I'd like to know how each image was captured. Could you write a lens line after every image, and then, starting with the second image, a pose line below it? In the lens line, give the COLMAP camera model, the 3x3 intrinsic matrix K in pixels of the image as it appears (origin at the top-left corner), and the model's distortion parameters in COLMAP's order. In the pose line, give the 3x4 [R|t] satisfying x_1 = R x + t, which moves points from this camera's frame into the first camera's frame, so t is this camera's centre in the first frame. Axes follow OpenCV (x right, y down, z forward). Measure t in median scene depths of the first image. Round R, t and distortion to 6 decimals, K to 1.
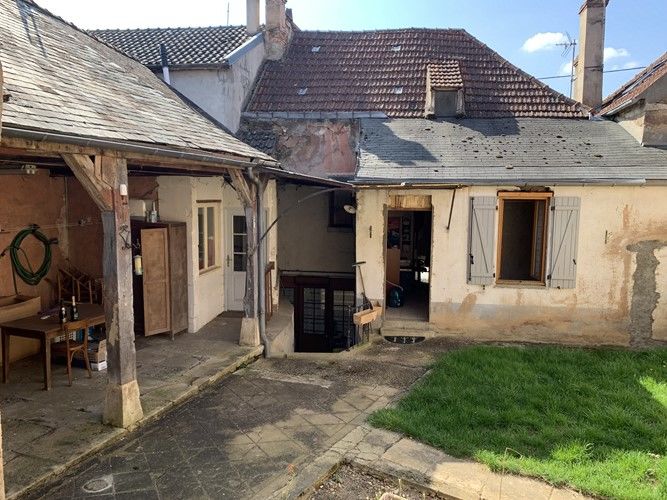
lens RADIAL K [[505.4, 0, 338.9], [0, 505.4, 248.5], [0, 0, 1]] dist [0.068675, -0.111180]
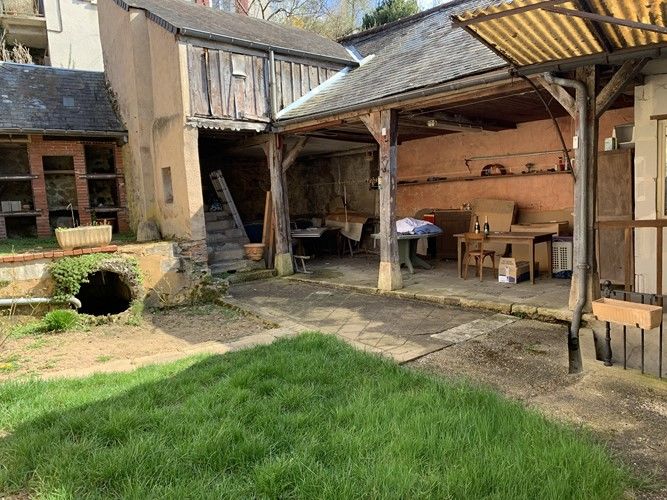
lens RADIAL K [[505.4, 0, 338.9], [0, 505.4, 248.5], [0, 0, 1]] dist [0.068675, -0.111180]
pose [[-0.437226, 0.096044, -0.894209, 0.584528], [-0.052201, 0.989895, 0.131845, 0.019526], [0.897836, 0.104324, -0.427794, 0.899061]]
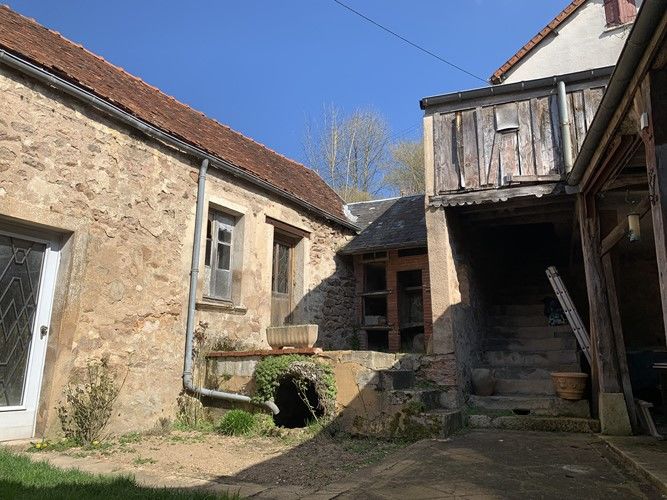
lens RADIAL K [[505.4, 0, 338.9], [0, 505.4, 248.5], [0, 0, 1]] dist [0.068675, -0.111180]
pose [[-0.998663, -0.022815, -0.046394, 0.013143], [-0.017390, 0.993313, -0.114137, 0.083000], [0.048688, -0.113178, -0.992381, 0.955517]]
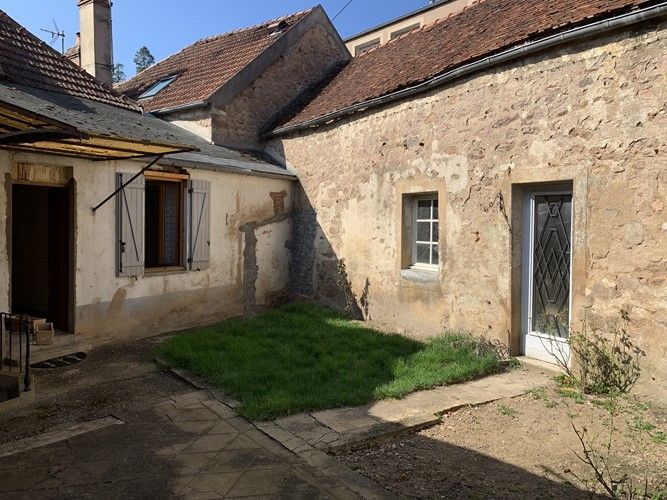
lens RADIAL K [[505.4, 0, 338.9], [0, 505.4, 248.5], [0, 0, 1]] dist [0.068675, -0.111180]
pose [[0.404346, -0.051429, 0.913159, -0.378930], [0.090993, 0.995726, 0.015788, 0.044978], [-0.910068, 0.076707, 0.407298, 0.336644]]
